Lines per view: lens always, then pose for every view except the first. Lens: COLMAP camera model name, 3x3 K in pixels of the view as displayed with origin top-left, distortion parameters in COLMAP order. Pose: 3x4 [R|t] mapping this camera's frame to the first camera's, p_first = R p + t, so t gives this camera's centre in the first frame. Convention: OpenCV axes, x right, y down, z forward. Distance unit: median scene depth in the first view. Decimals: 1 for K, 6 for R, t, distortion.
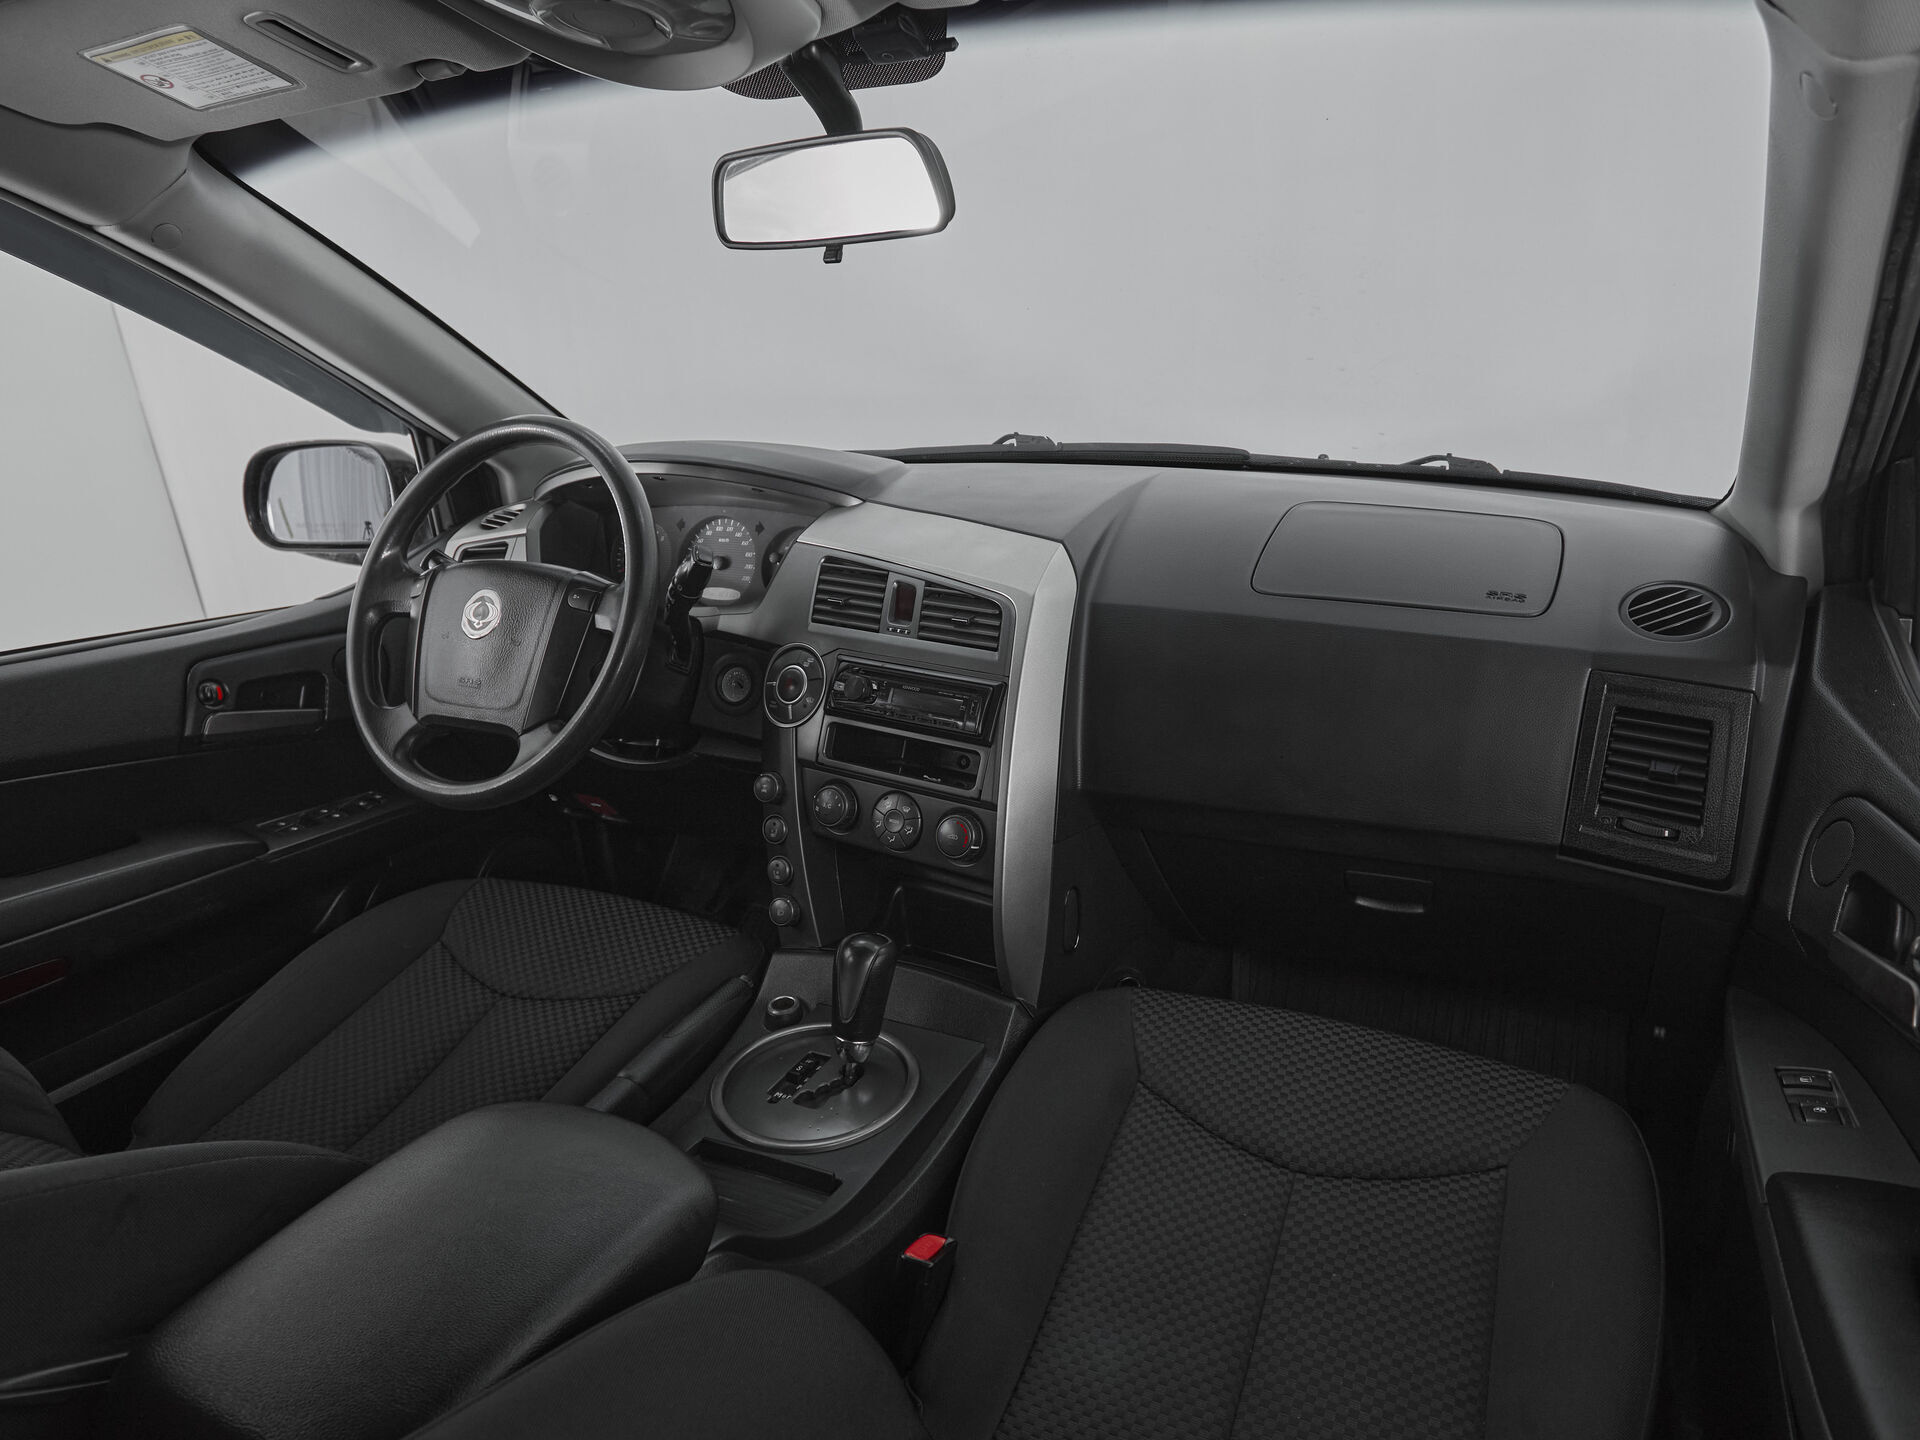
lens RADIAL K [[945.4, 0, 960.0], [0, 945.4, 720.0], [0, 0, 1]] dist [-0.001199, -0.000503]
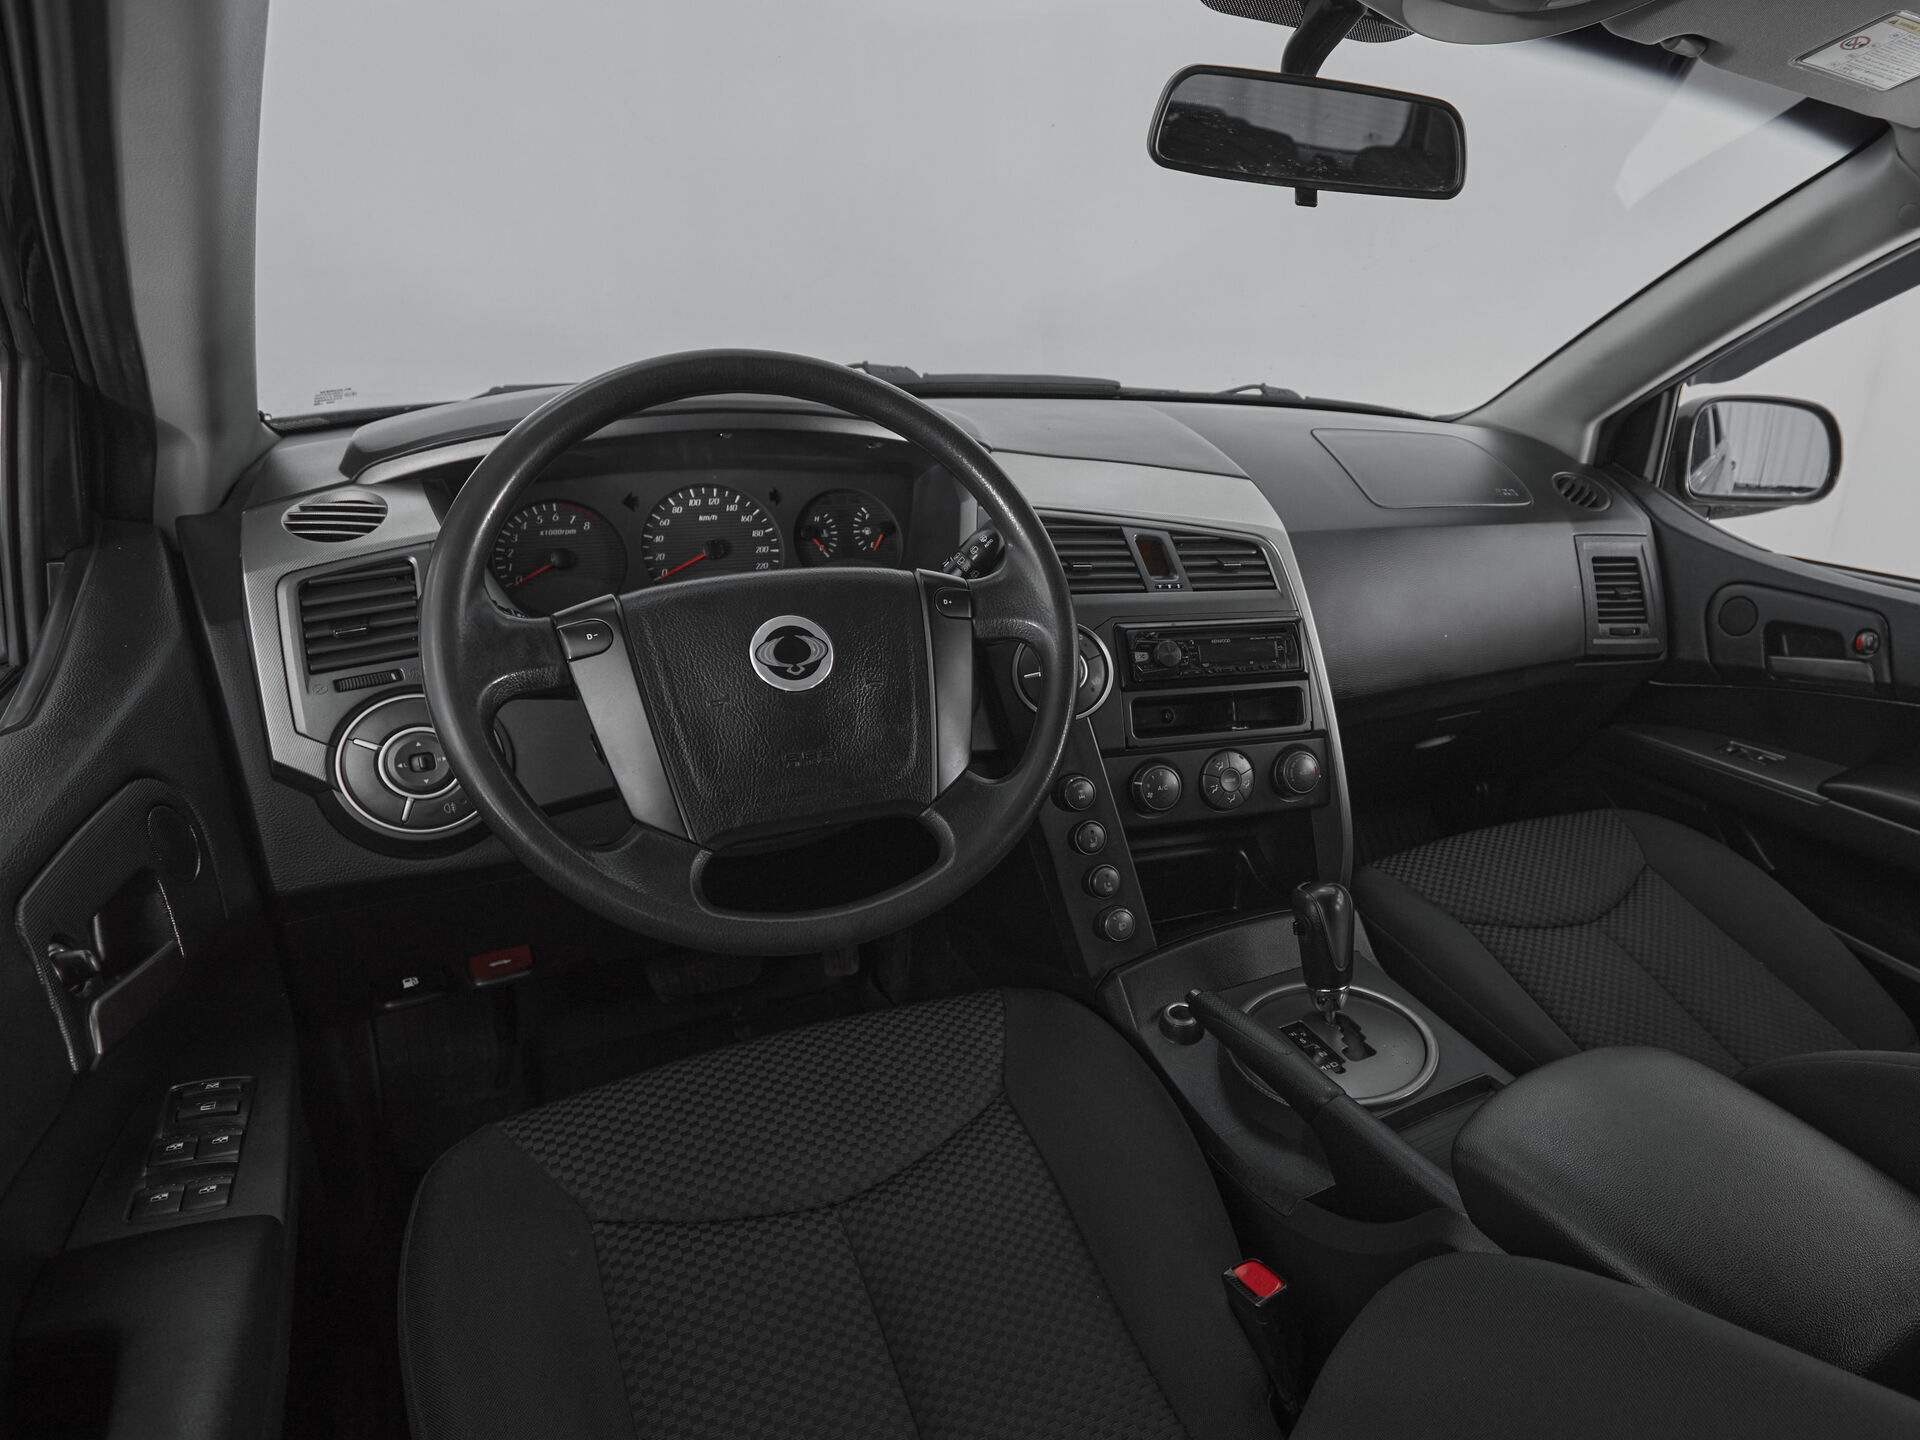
lens RADIAL K [[1088.8, 0, 1050.3], [0, 1088.8, 712.8], [0, 0, 1]] dist [-0.002441, -0.000184]
pose [[0.663472, -0.227851, 0.712663, -0.922536], [0.203730, 0.971528, 0.120948, -0.125392], [-0.719930, 0.064945, 0.691002, 0.344894]]
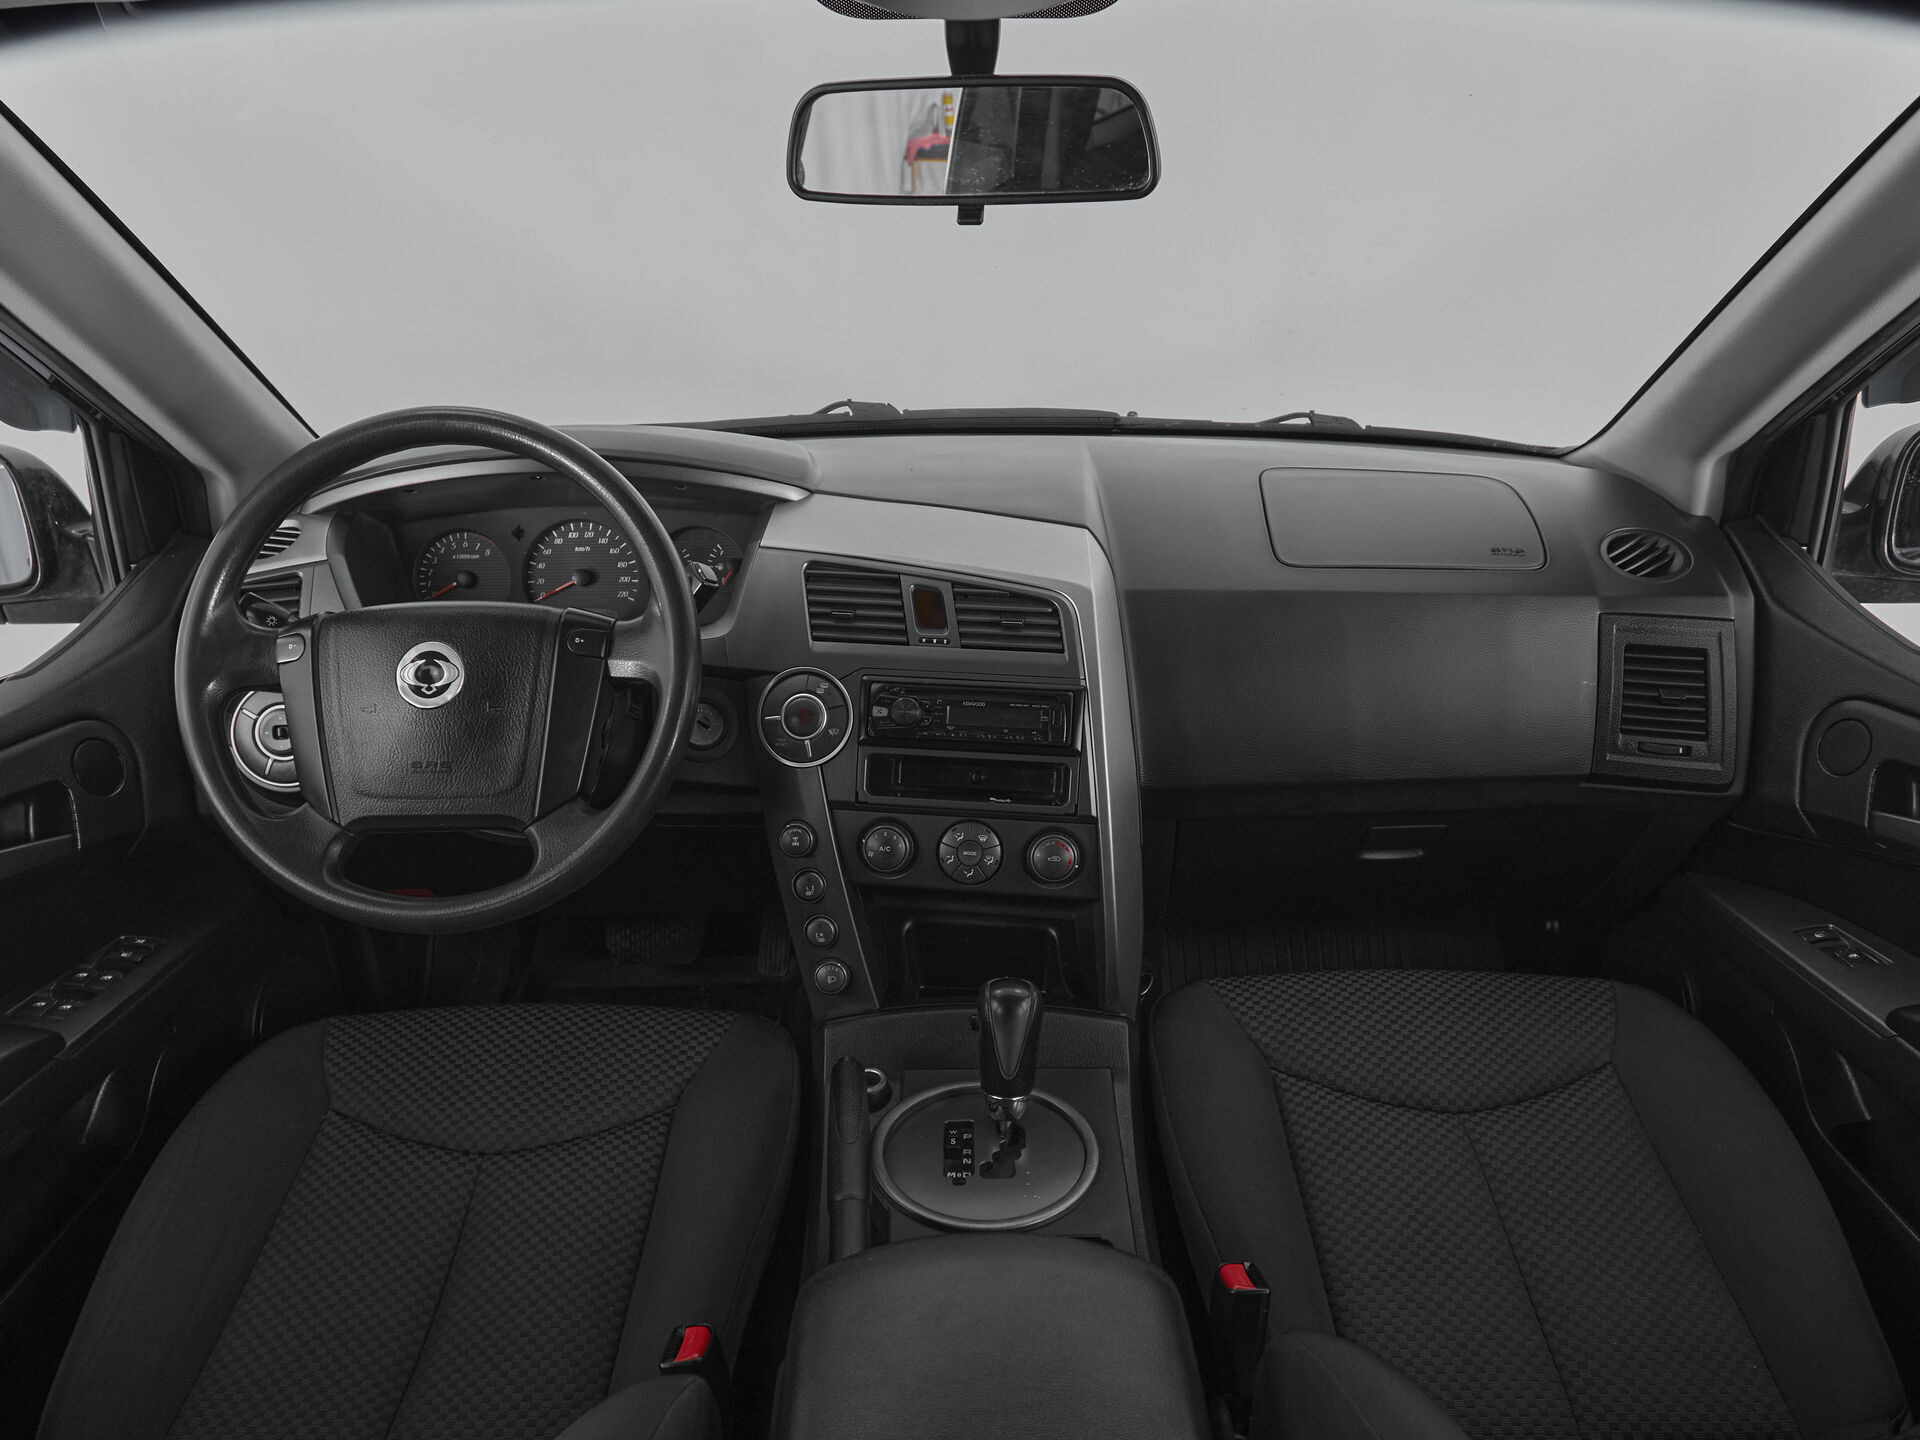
lens RADIAL K [[1055.6, 0, 850.2], [0, 1055.6, 774.8], [0, 0, 1]] dist [-0.001669, -0.000345]
pose [[0.938093, -0.142474, 0.315726, -0.461200], [0.122274, 0.989020, 0.082999, -0.061383], [-0.324084, -0.039255, 0.945213, 0.087273]]
